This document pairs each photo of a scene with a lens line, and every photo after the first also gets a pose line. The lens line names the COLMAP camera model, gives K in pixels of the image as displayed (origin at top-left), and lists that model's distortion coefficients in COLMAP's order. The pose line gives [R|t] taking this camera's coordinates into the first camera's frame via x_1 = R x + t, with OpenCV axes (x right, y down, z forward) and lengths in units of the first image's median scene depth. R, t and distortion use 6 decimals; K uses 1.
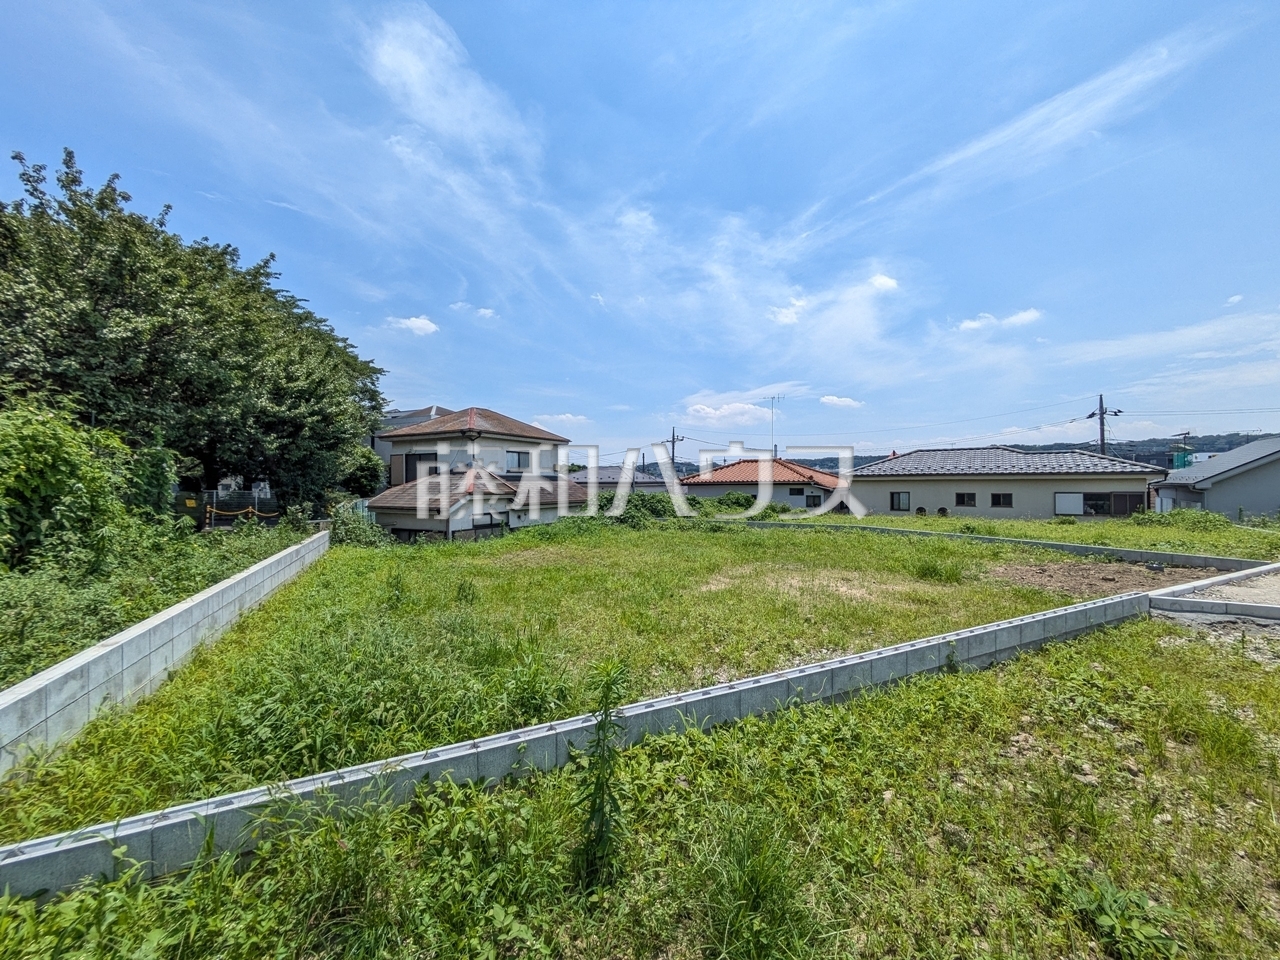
lens RADIAL K [[507.2, 0, 637.9], [0, 507.2, 484.9], [0, 0, 1]] dist [0.001868, 0.000384]
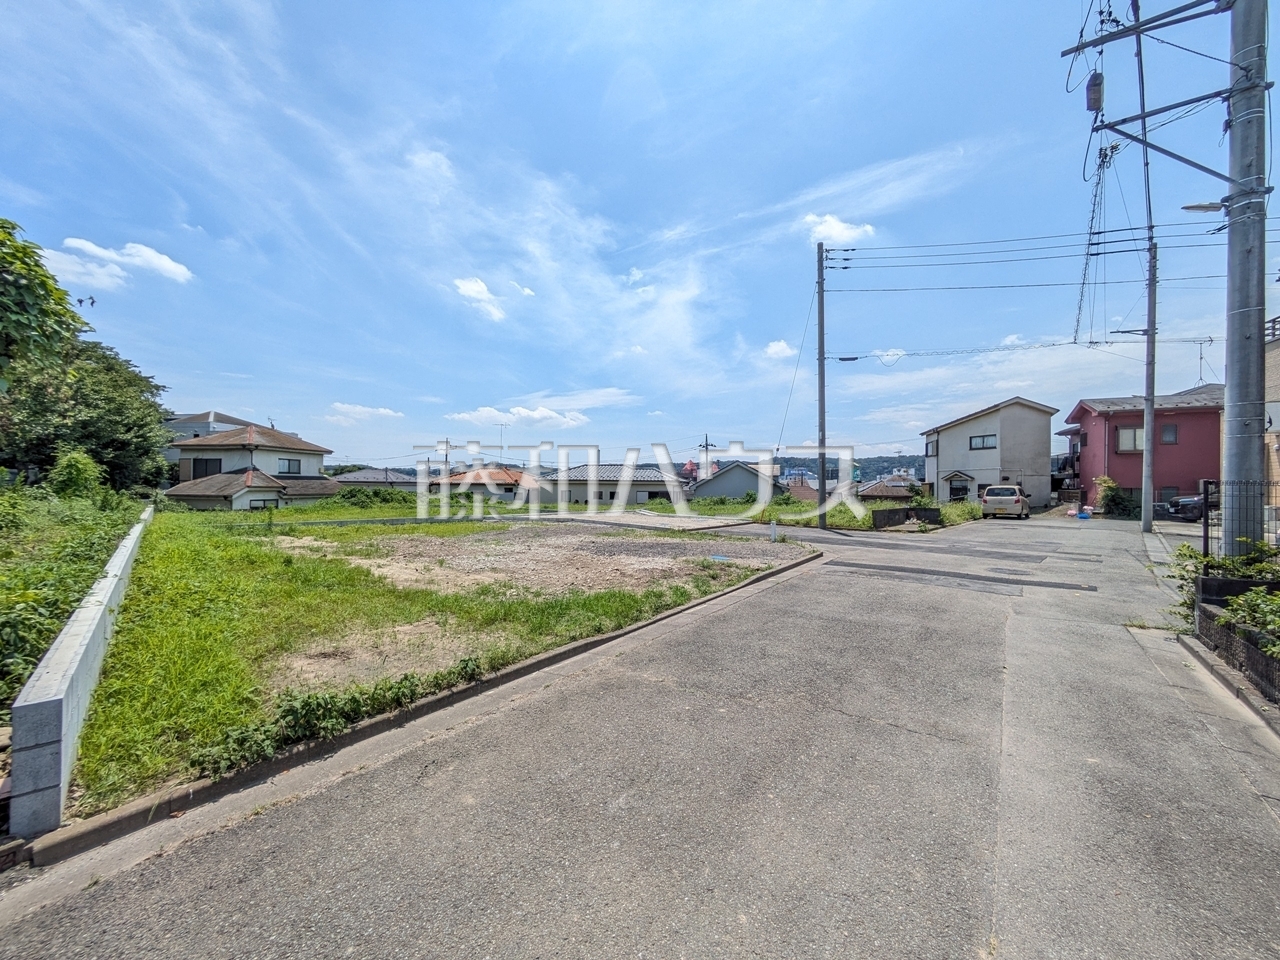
lens RADIAL K [[507.3, 0, 638.2], [0, 507.3, 479.2], [0, 0, 1]] dist [-0.001900, 0.003421]
pose [[0.943431, 0.018727, 0.331039, 0.238605], [-0.013310, 0.999738, -0.018621, 0.005815], [-0.331301, 0.013162, 0.943433, -0.731068]]
